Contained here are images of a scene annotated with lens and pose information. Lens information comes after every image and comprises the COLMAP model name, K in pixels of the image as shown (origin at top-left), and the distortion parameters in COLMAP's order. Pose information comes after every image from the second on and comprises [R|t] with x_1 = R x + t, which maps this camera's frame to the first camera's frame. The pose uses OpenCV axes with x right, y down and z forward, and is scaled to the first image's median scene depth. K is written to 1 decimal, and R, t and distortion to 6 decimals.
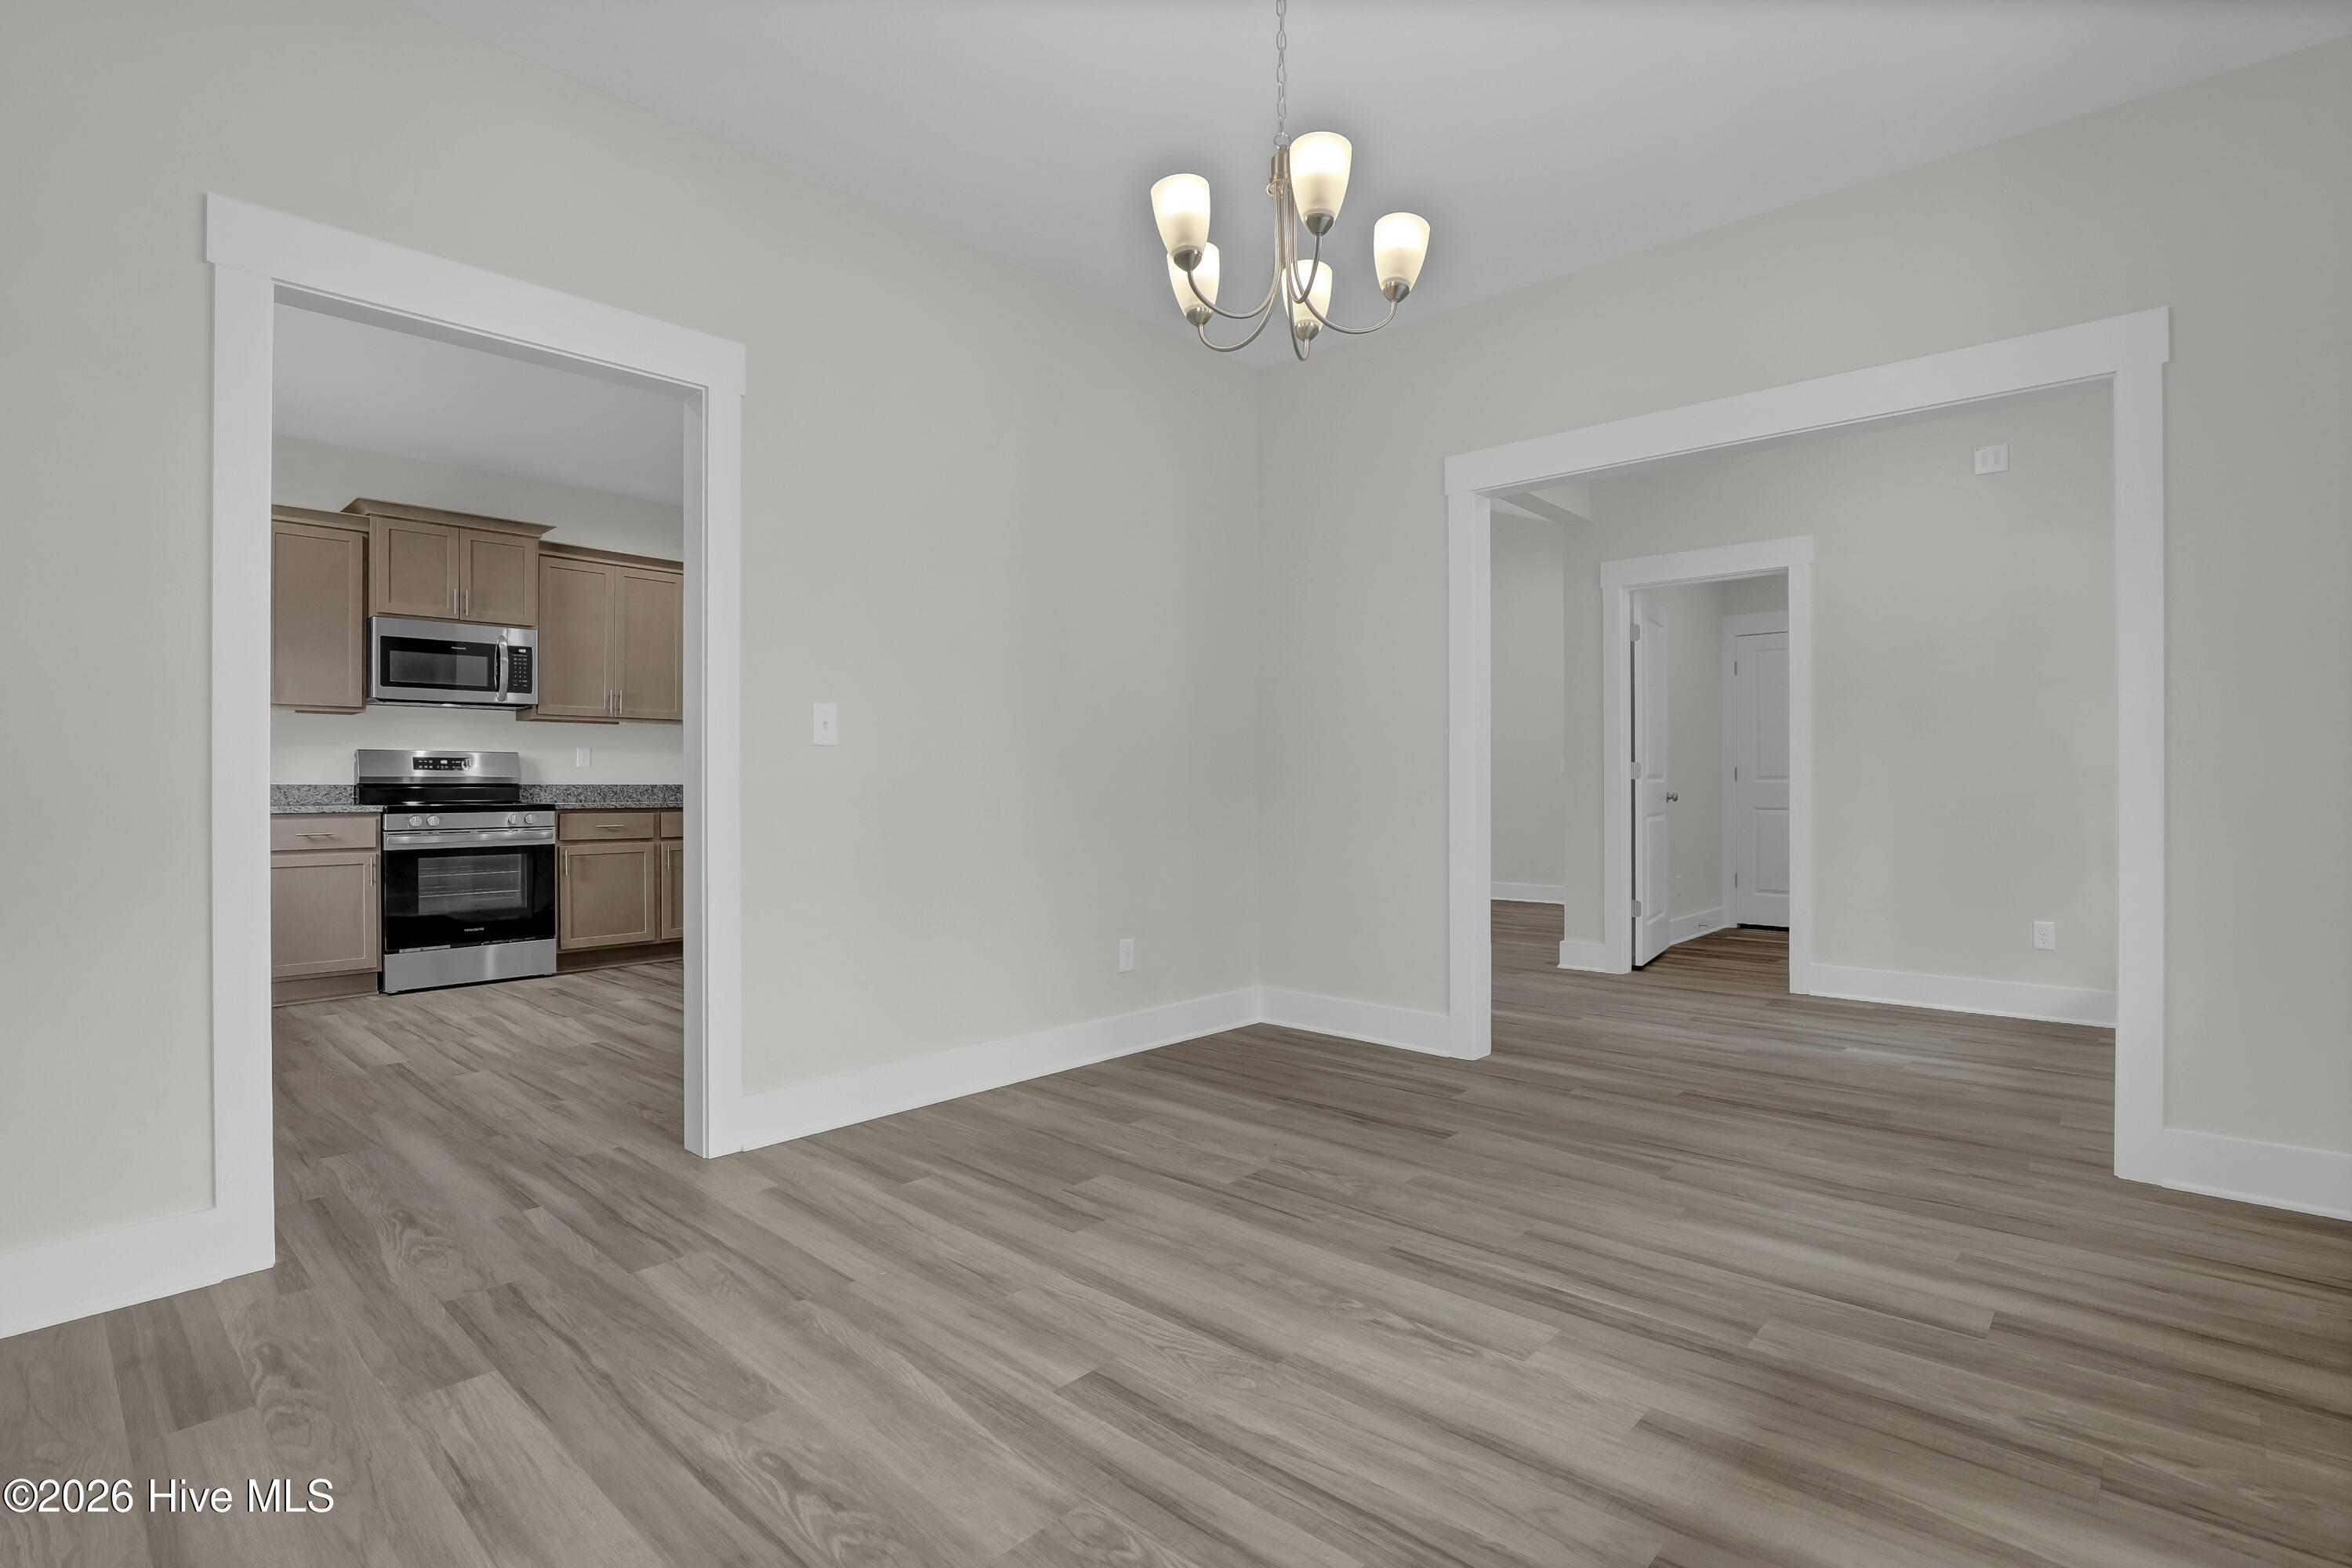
lens RADIAL K [[1116.7, 0, 1200.5], [0, 1116.7, 785.8], [0, 0, 1]] dist [-0.037675, 0.009740]
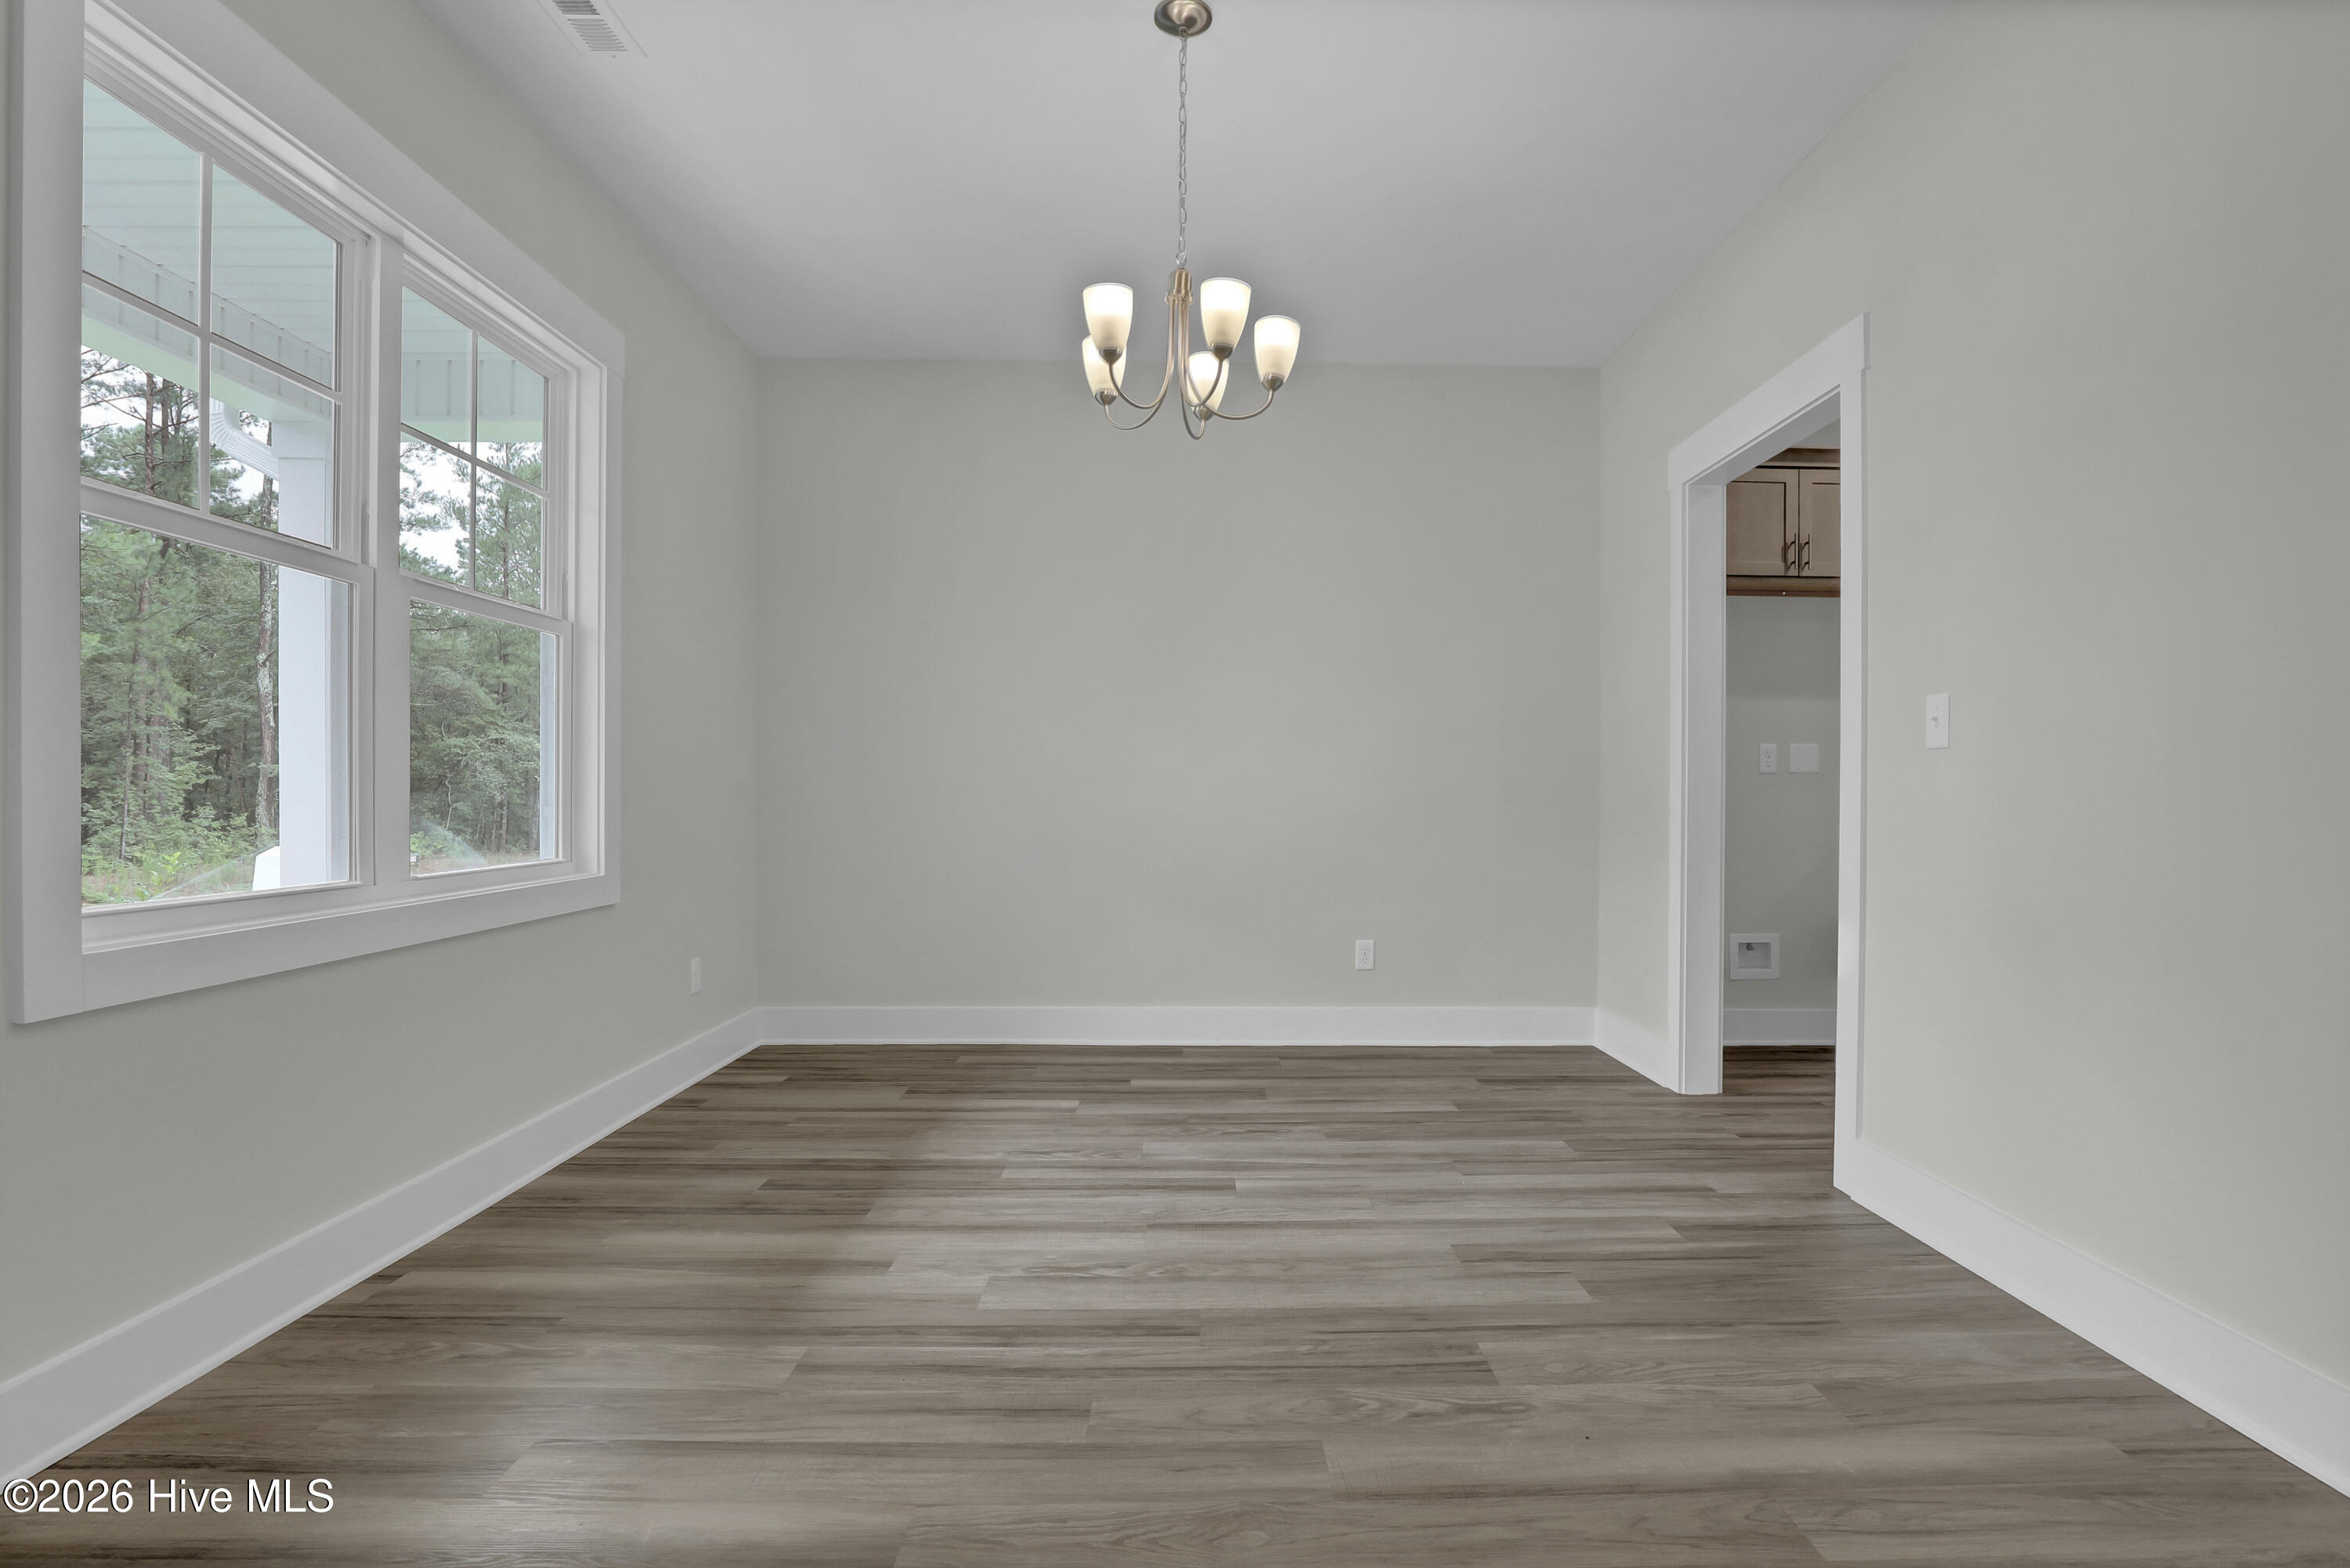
lens RADIAL K [[1127.7, 0, 1203.0], [0, 1127.7, 791.1], [0, 0, 1]] dist [-0.026918, -0.000025]
pose [[-0.732515, -0.003865, -0.680740, 0.796878], [-0.004026, 0.999991, -0.001345, -0.005271], [0.680739, 0.001756, -0.732524, 1.709259]]
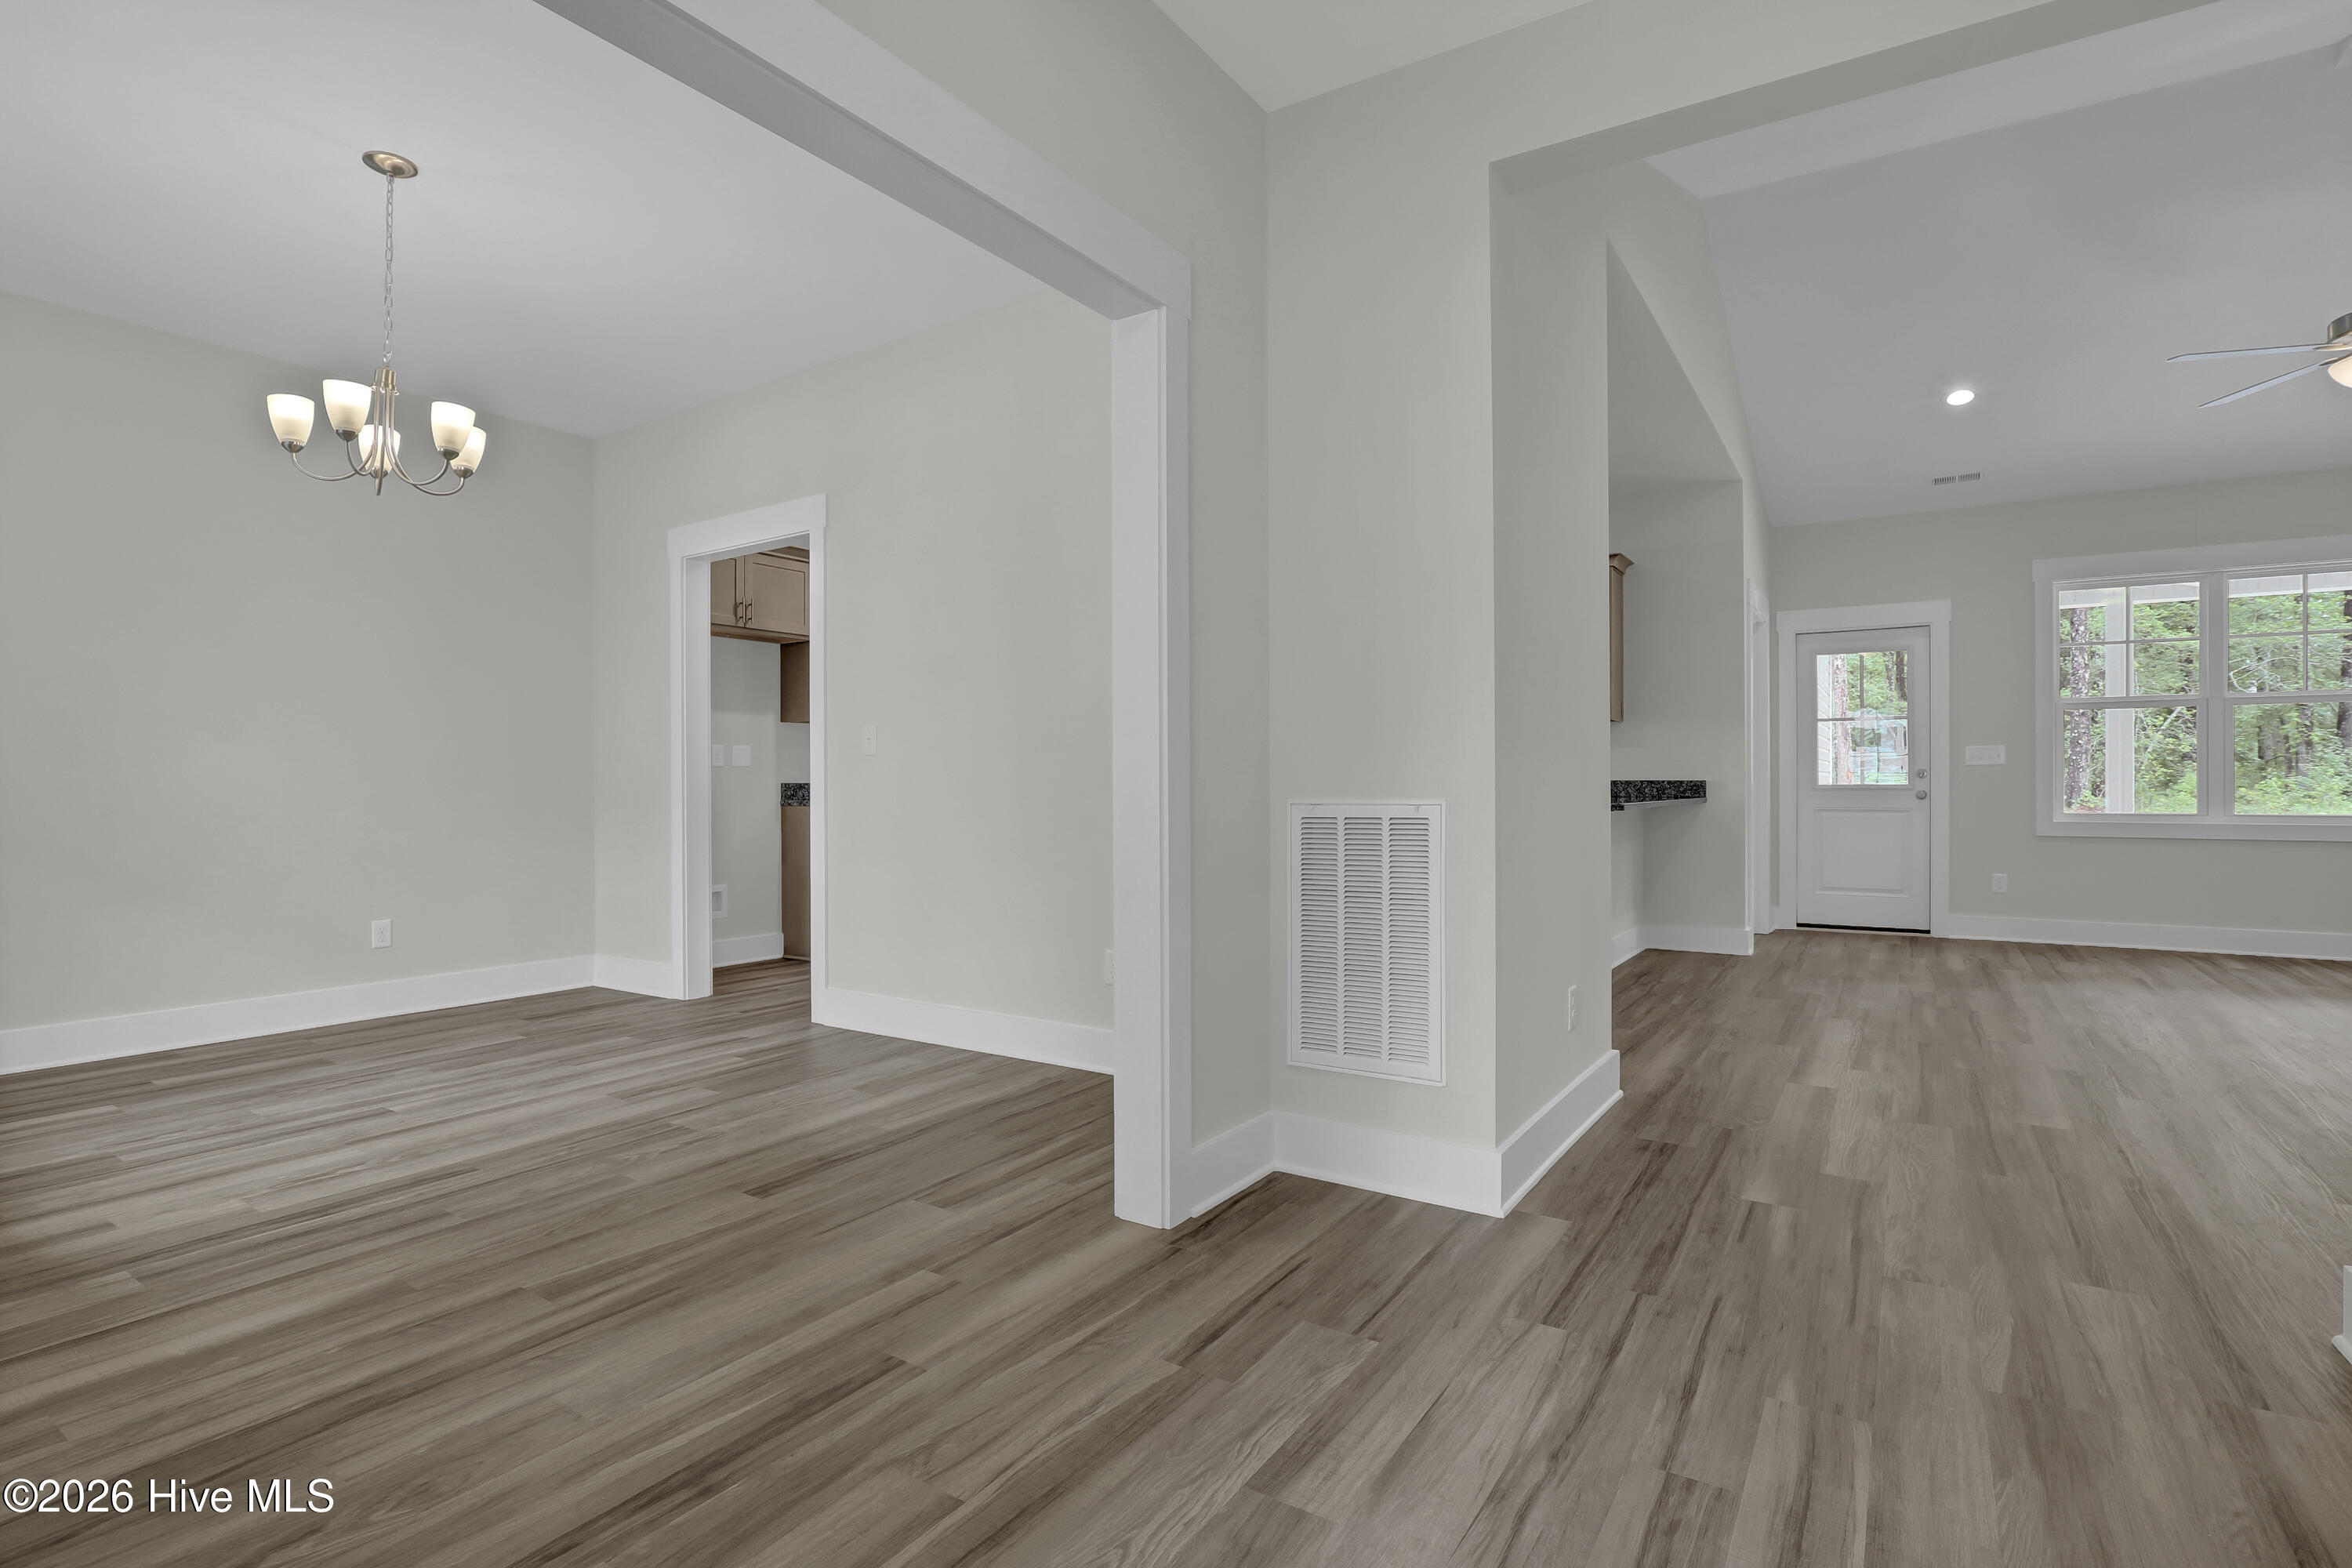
lens RADIAL K [[1116.7, 0, 1200.5], [0, 1116.7, 785.8], [0, 0, 1]] dist [-0.037675, 0.009740]
pose [[0.160322, 0.003449, -0.987059, 1.544765], [0.002564, 0.999989, 0.003911, -0.006233], [0.987061, -0.003158, 0.160311, 1.656151]]
